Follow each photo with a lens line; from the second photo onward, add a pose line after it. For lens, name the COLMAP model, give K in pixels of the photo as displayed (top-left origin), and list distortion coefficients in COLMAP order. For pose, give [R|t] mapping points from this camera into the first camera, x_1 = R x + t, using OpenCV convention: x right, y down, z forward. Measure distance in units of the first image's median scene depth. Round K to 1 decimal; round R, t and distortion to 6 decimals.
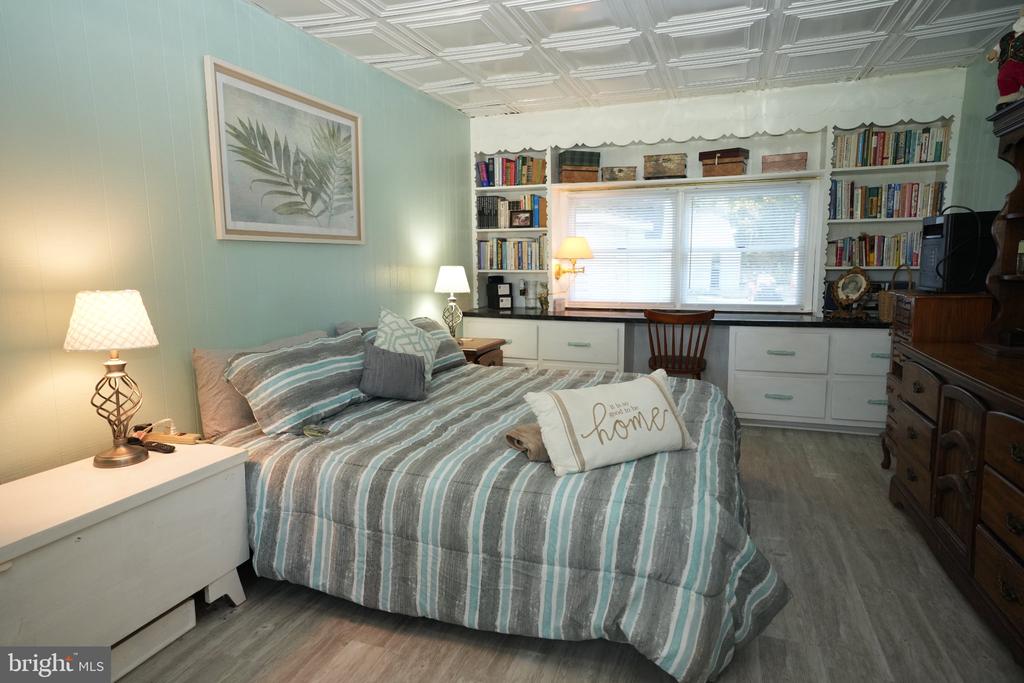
lens RADIAL K [[610.7, 0, 511.4], [0, 610.7, 340.4], [0, 0, 1]] dist [0.003060, 0.001881]
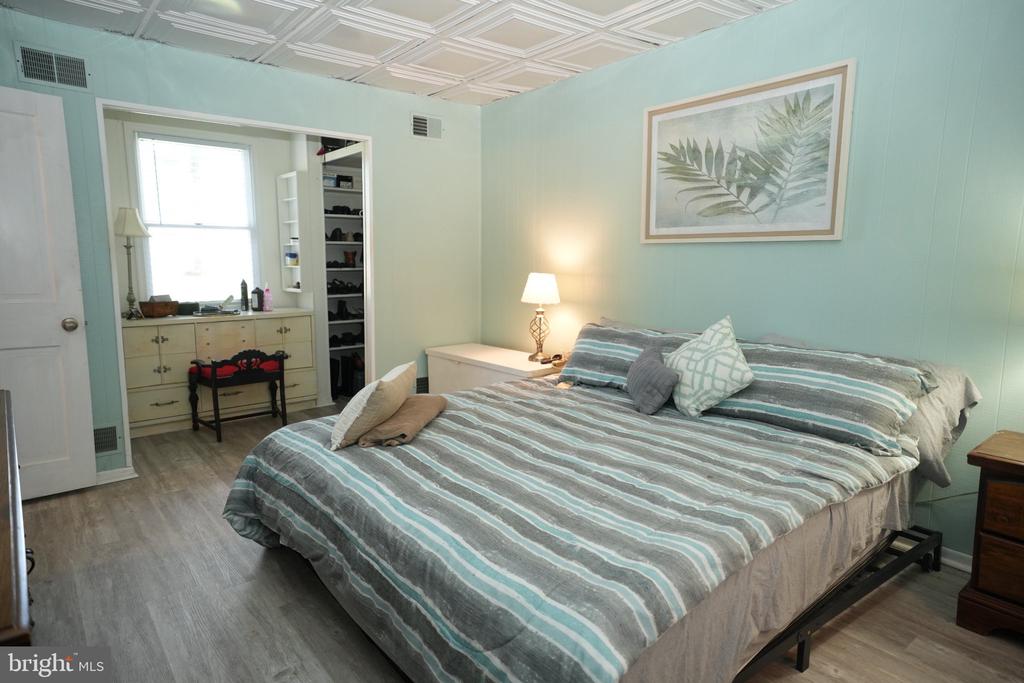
lens RADIAL K [[610.7, 0, 512.3], [0, 610.7, 339.8], [0, 0, 1]] dist [0.003060, 0.001881]
pose [[-0.524598, 0.121016, -0.842705, 0.703682], [-0.109769, 0.971969, 0.207912, -0.176724], [0.844244, 0.201573, -0.496609, 1.248860]]
